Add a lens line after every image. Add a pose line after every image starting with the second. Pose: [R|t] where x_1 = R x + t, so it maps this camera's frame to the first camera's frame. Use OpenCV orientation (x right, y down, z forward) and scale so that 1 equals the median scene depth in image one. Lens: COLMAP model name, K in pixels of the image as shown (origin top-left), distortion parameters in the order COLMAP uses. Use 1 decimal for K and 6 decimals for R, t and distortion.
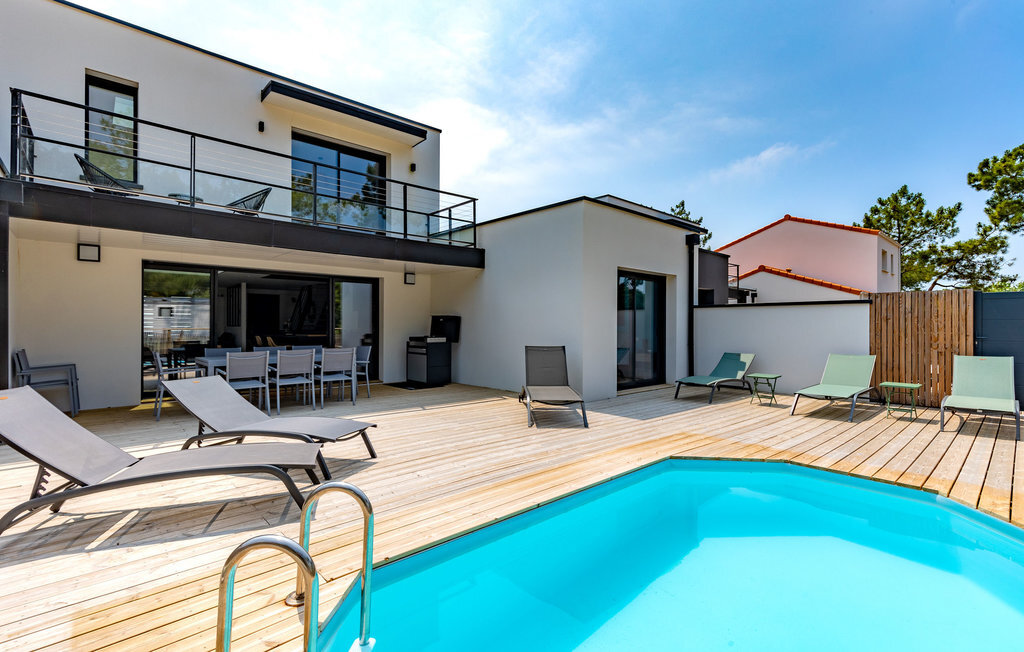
lens RADIAL K [[465.1, 0, 520.0], [0, 465.1, 328.0], [0, 0, 1]] dist [0.011081, -0.002063]
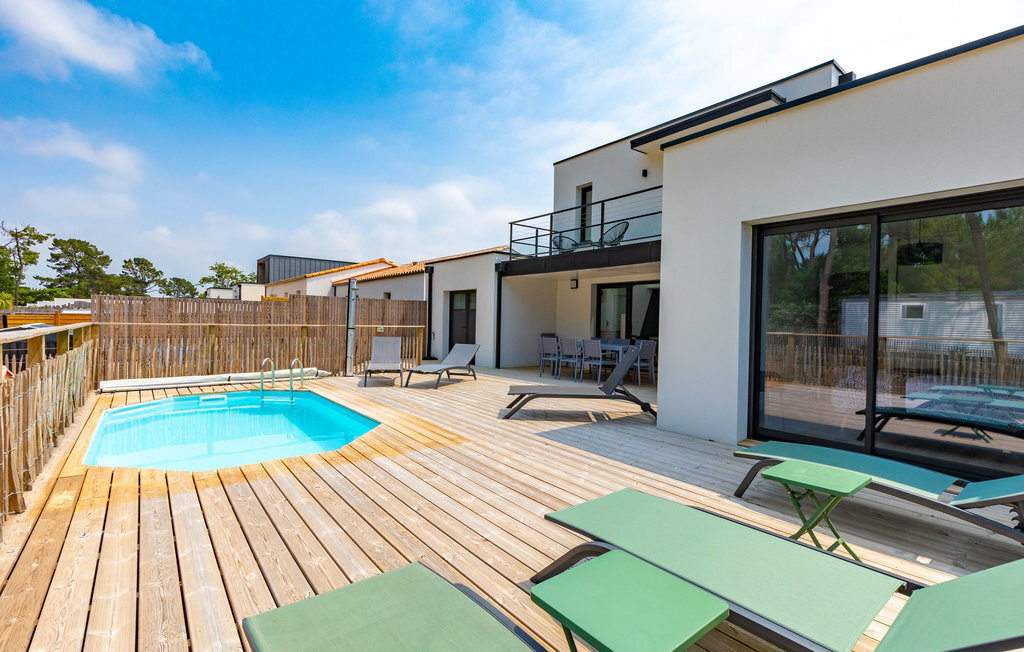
lens RADIAL K [[465.1, 0, 517.1], [0, 465.1, 327.4], [0, 0, 1]] dist [0.011081, -0.002063]
pose [[-0.068183, 0.007959, -0.997641, 0.909022], [-0.024620, 0.999650, 0.009657, 0.000563], [0.997369, 0.025220, -0.067963, 0.853087]]
